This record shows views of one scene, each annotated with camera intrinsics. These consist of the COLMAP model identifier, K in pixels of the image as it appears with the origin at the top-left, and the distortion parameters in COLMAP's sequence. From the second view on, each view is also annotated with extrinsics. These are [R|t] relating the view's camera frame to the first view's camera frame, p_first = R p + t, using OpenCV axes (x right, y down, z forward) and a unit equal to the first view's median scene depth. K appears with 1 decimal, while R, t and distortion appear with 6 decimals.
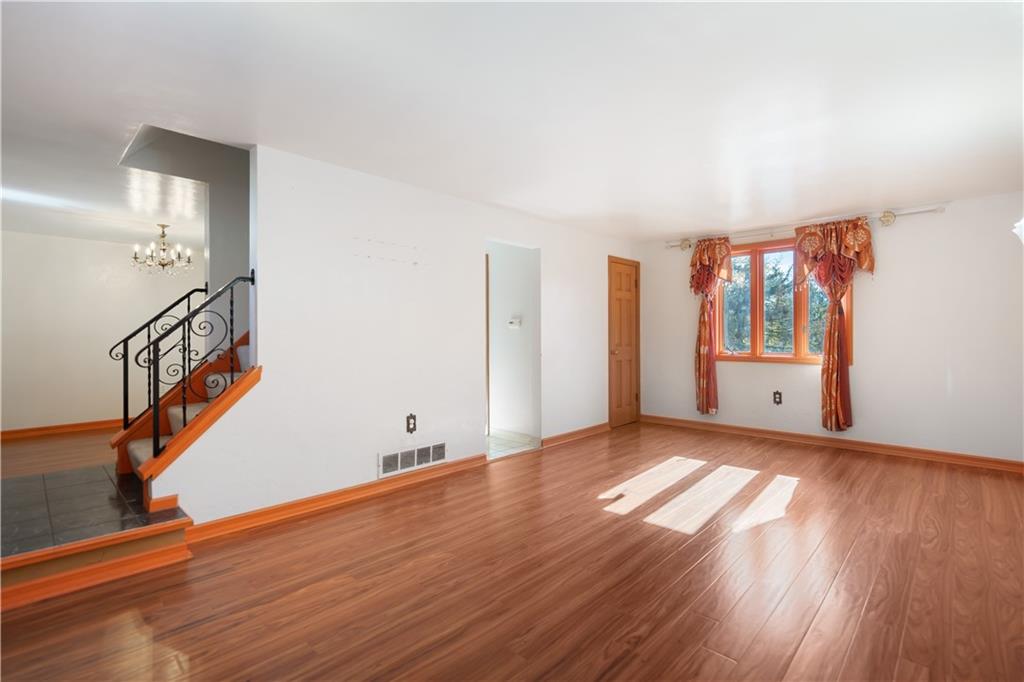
lens RADIAL K [[464.5, 0, 507.8], [0, 464.5, 336.2], [0, 0, 1]] dist [-0.002161, -0.000089]
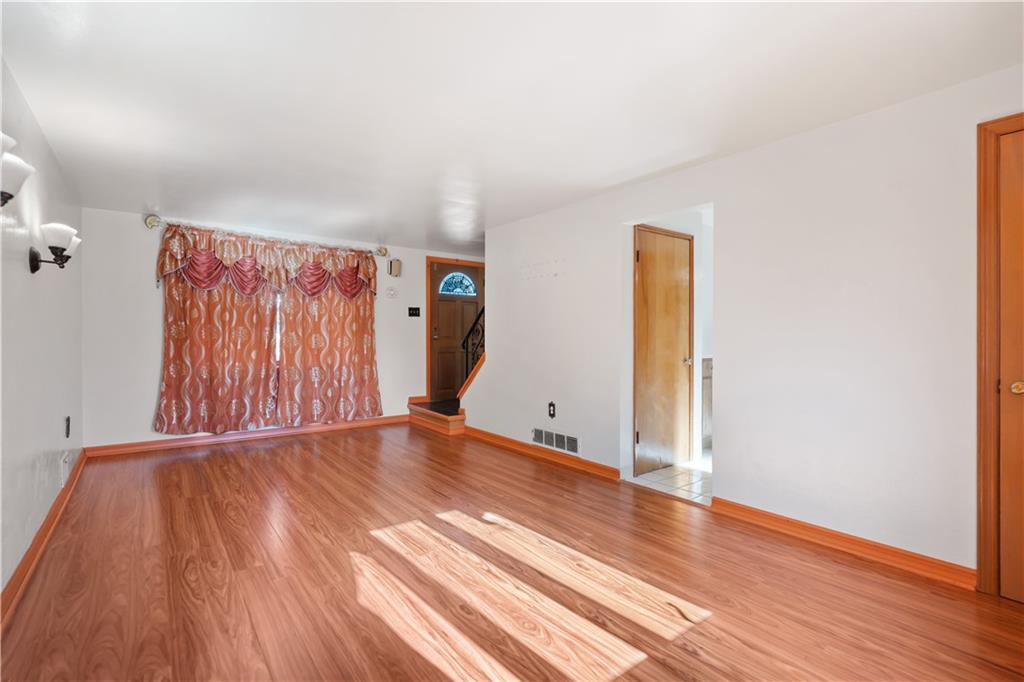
lens RADIAL K [[464.5, 0, 507.8], [0, 464.5, 336.2], [0, 0, 1]] dist [-0.002161, -0.000089]
pose [[-0.131445, 0.001323, -0.991323, 0.995746], [-0.005820, 0.999981, 0.002107, -0.003264], [0.991306, 0.006046, -0.131435, 1.049844]]
